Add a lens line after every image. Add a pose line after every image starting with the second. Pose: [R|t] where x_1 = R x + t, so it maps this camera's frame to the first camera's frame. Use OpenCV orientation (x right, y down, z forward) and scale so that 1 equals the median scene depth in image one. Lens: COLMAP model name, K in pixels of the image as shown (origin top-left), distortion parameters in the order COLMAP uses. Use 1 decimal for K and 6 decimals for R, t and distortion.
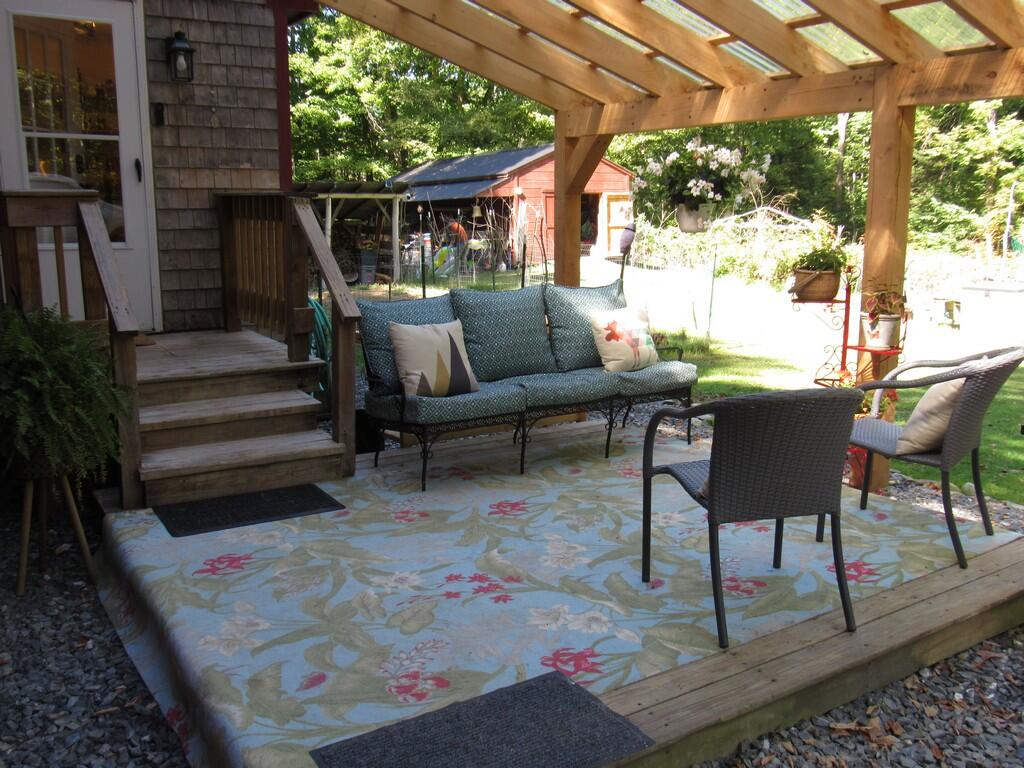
lens RADIAL K [[918.9, 0, 512.0], [0, 918.9, 384.0], [0, 0, 1]] dist [-0.045431, 0.006045]
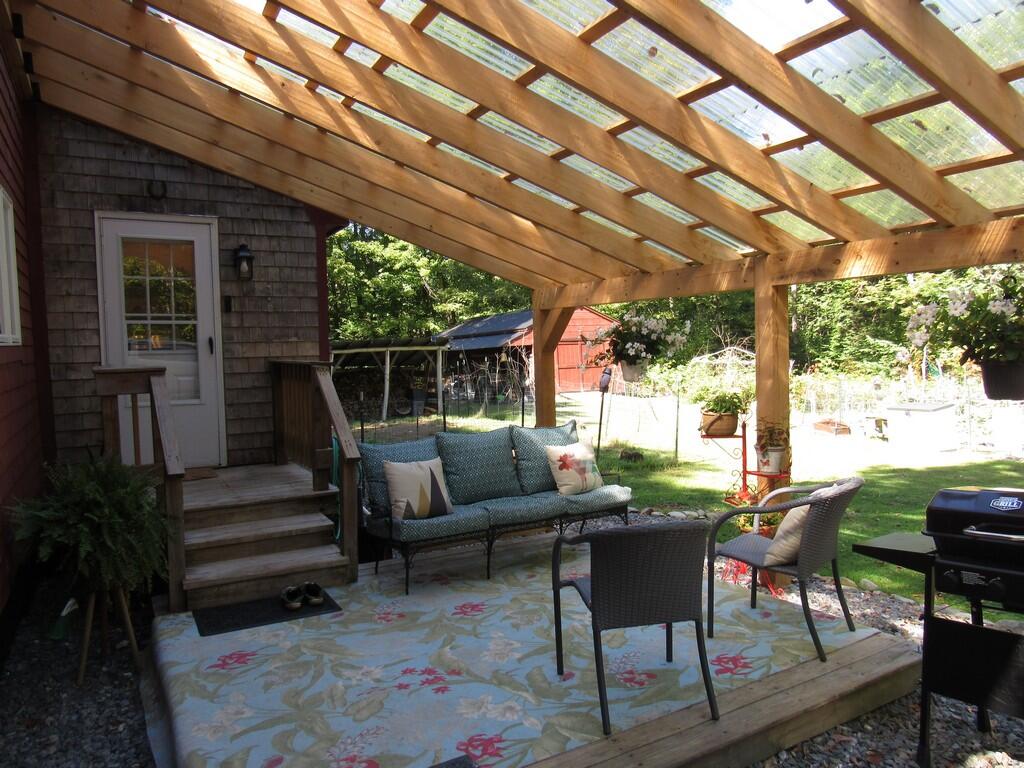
lens RADIAL K [[722.5, 0, 512.0], [0, 722.5, 384.0], [0, 0, 1]] dist [-0.027017, 0.002069]
pose [[0.998737, -0.023010, -0.044664, 0.100152], [0.016420, 0.989632, -0.142684, -0.027328], [0.047484, 0.141770, 0.988760, -0.019376]]
